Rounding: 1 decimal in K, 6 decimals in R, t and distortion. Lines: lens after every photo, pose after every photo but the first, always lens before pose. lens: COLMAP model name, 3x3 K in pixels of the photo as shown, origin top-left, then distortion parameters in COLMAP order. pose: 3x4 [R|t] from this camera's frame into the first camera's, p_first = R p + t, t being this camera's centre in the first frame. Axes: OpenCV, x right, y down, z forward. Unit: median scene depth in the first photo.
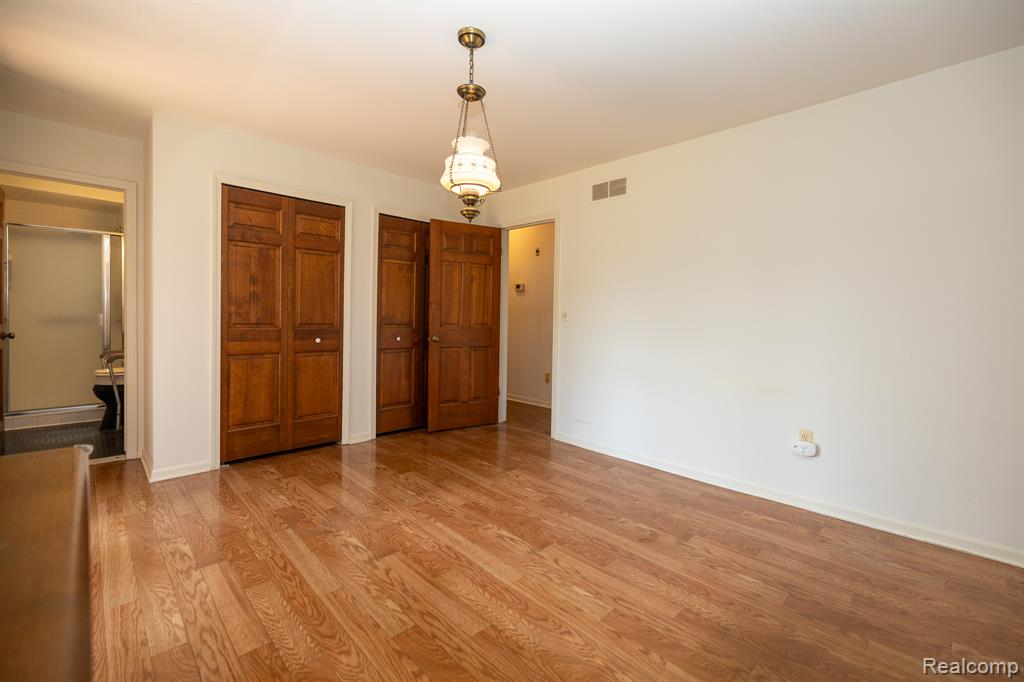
lens RADIAL K [[443.8, 0, 514.1], [0, 443.8, 333.3], [0, 0, 1]] dist [0.001801, 0.000085]
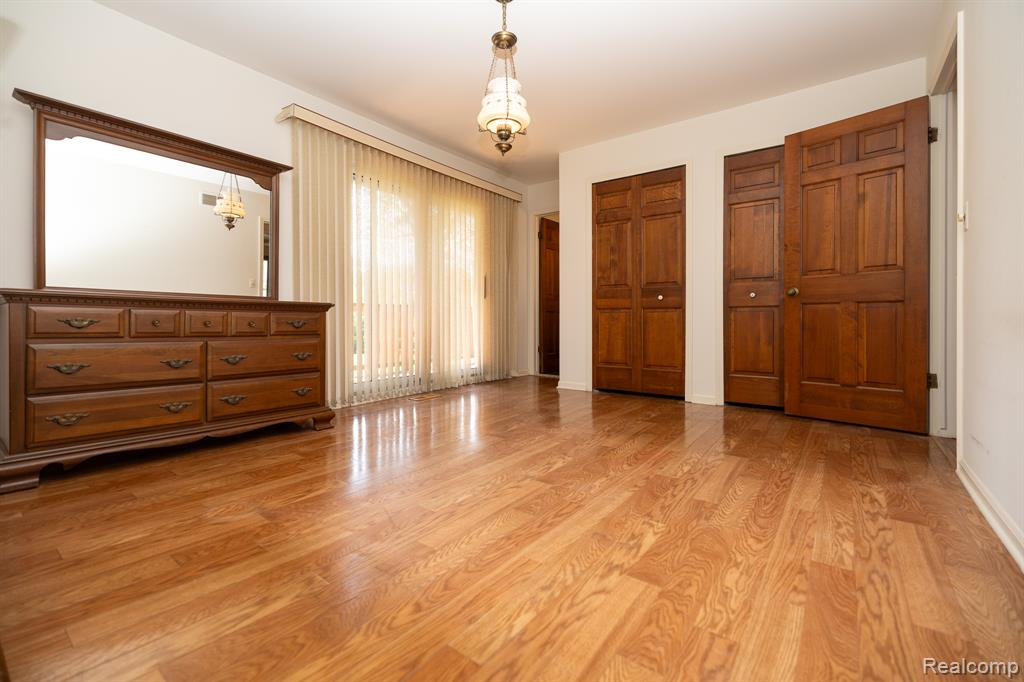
lens RADIAL K [[433.7, 0, 508.0], [0, 433.7, 327.9], [0, 0, 1]] dist [0.002000, 0.000415]
pose [[0.153698, 0.003058, -0.988113, 0.616266], [-0.032925, 0.999456, -0.002029, 0.117612], [0.987569, 0.032846, 0.153715, 0.526746]]
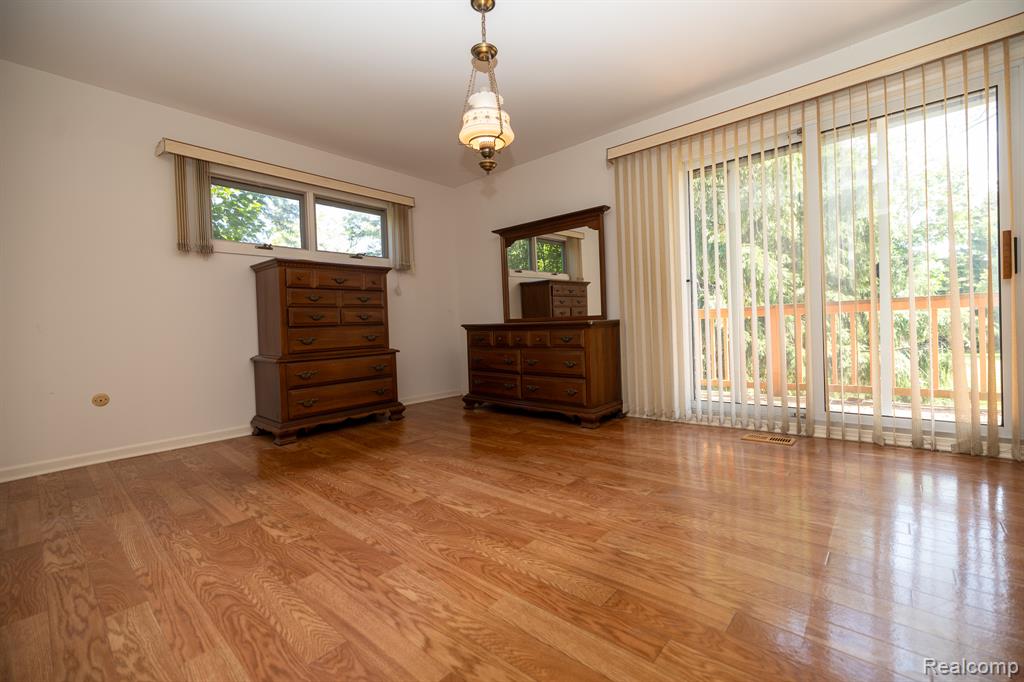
lens RADIAL K [[428.6, 0, 513.9], [0, 428.6, 337.5], [0, 0, 1]] dist [0.001696, -0.000038]
pose [[-0.995244, 0.021580, -0.094994, -0.033468], [0.015875, 0.998048, 0.060400, 0.053372], [0.096112, 0.058605, -0.993644, 1.278140]]
